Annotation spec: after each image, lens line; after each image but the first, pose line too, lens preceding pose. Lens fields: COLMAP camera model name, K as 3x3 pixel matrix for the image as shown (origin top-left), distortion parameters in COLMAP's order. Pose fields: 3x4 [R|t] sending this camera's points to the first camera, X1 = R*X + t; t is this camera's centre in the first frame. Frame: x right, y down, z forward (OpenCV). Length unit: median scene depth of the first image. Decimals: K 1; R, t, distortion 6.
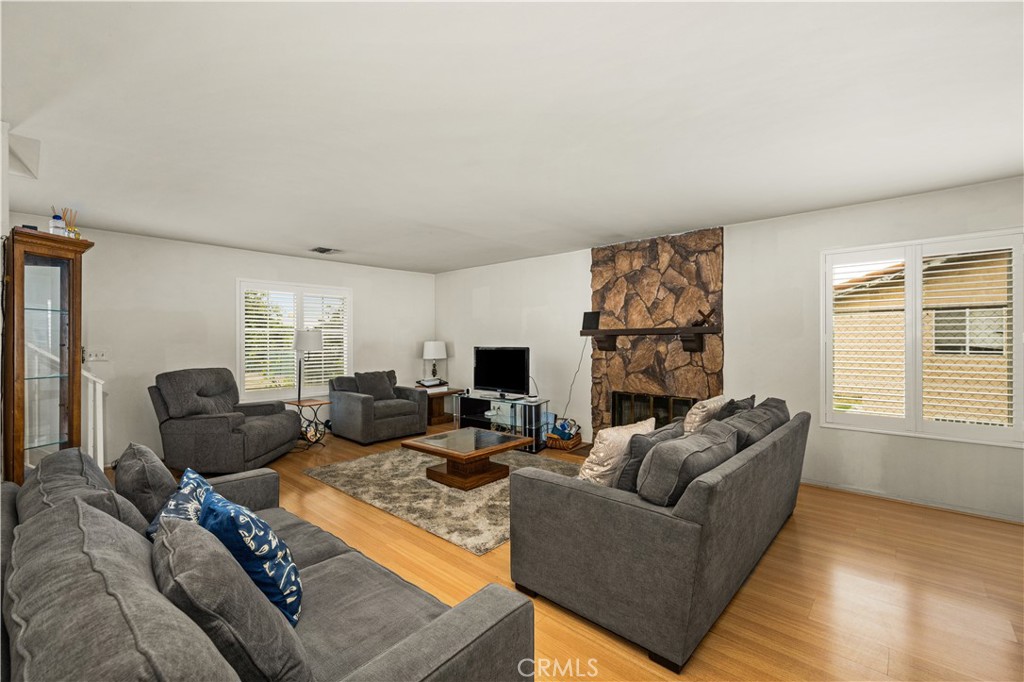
lens RADIAL K [[432.2, 0, 512.0], [0, 432.2, 341.0], [0, 0, 1]] dist [-0.000131, 0.014770]
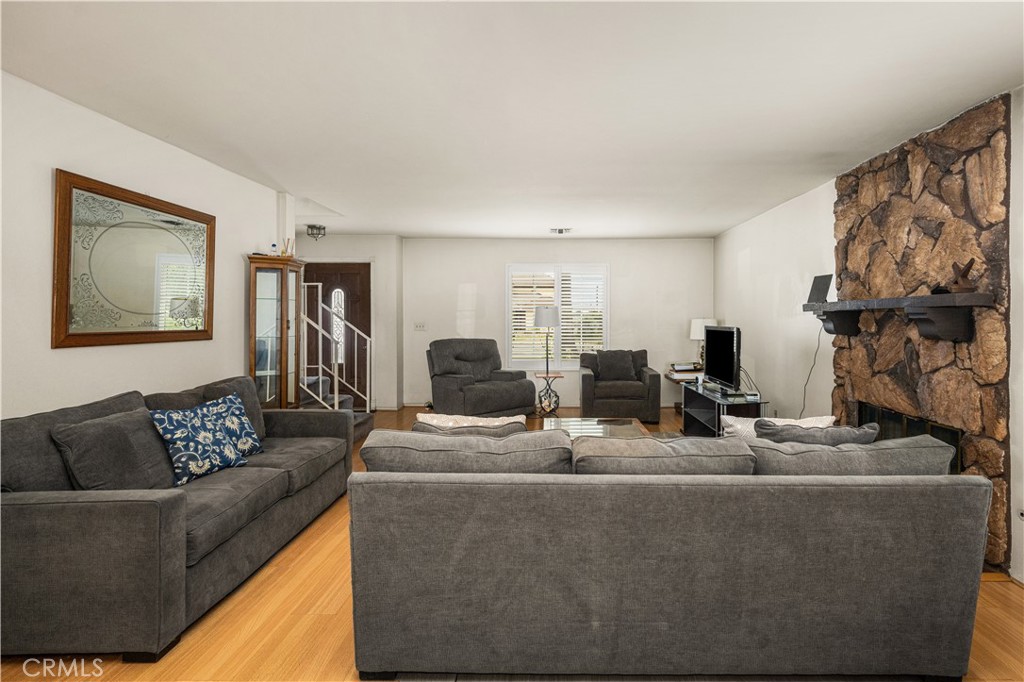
lens RADIAL K [[498.5, 0, 556.3], [0, 498.5, 317.4], [0, 0, 1]] dist [-0.000709, -0.000196]
pose [[0.679666, 0.006212, -0.733496, 0.513054], [-0.006753, 0.999975, 0.002212, -0.002642], [0.733491, 0.003450, 0.679690, 0.207595]]
